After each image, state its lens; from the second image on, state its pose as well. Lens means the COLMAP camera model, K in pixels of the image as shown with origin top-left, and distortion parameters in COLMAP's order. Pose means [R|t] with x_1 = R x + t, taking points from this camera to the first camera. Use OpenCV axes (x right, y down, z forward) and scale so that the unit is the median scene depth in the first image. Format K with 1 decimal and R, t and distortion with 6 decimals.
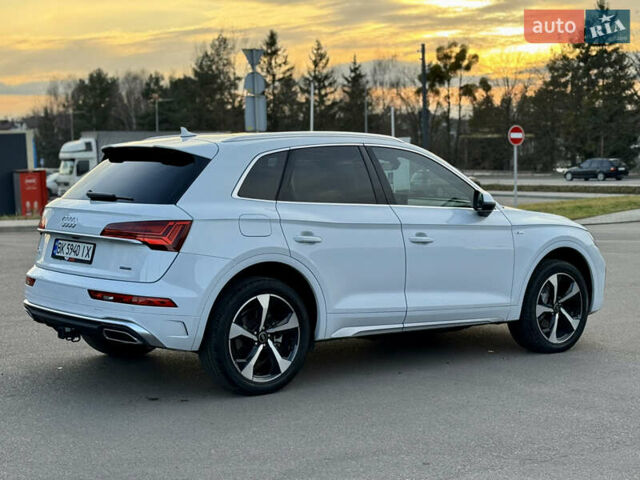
lens RADIAL K [[1118.8, 0, 320.0], [0, 1118.8, 240.0], [0, 0, 1]] dist [0.126987, 0.102700]
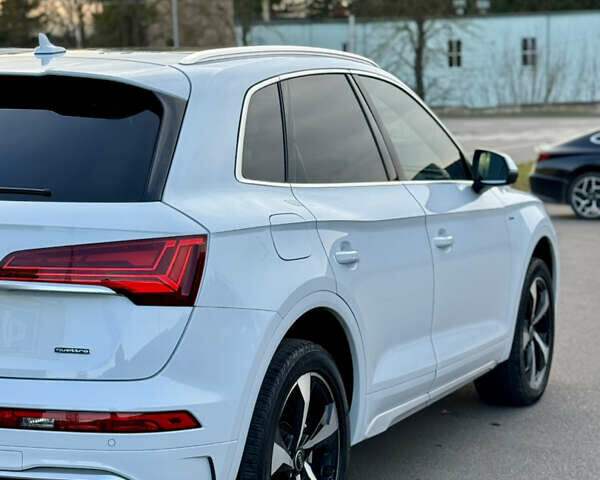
lens RADIAL K [[1400.1, 0, 301.2], [0, 1400.1, 257.1], [0, 0, 1]] dist [0.102421, 0.223320]
pose [[0.888836, -0.058242, 0.454510, -0.321786], [0.039328, 0.997926, 0.050968, -0.034106], [-0.456535, -0.027427, 0.889282, 0.440433]]
